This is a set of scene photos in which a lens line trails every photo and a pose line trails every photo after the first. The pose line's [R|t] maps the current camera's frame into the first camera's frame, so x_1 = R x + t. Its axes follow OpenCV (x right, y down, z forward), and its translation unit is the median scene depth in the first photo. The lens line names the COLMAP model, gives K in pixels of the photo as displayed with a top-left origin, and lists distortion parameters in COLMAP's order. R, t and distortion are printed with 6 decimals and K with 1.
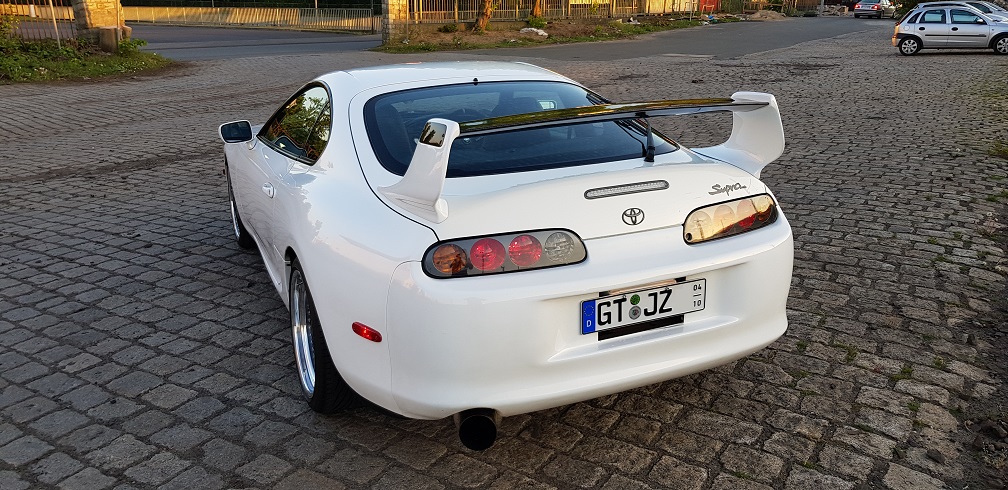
lens RADIAL K [[763.2, 0, 504.0], [0, 763.2, 245.0], [0, 0, 1]] dist [0.072240, -0.133074]
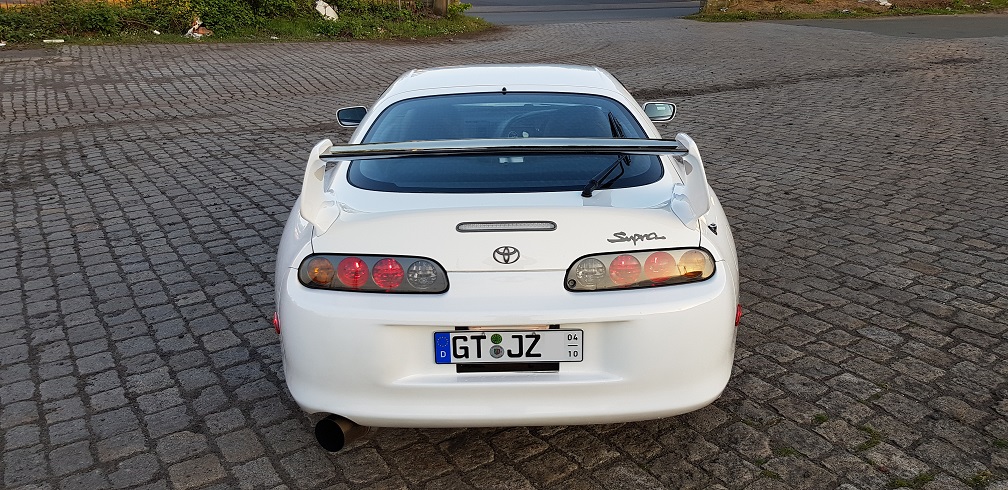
lens RADIAL K [[763.2, 0, 517.4], [0, 763.2, 230.5], [0, 0, 1]] dist [0.063571, -0.095862]
pose [[0.917905, 0.134348, -0.373365, 0.521836], [-0.124296, 0.990934, 0.050990, -0.115373], [0.376831, -0.000396, 0.926282, 0.094438]]
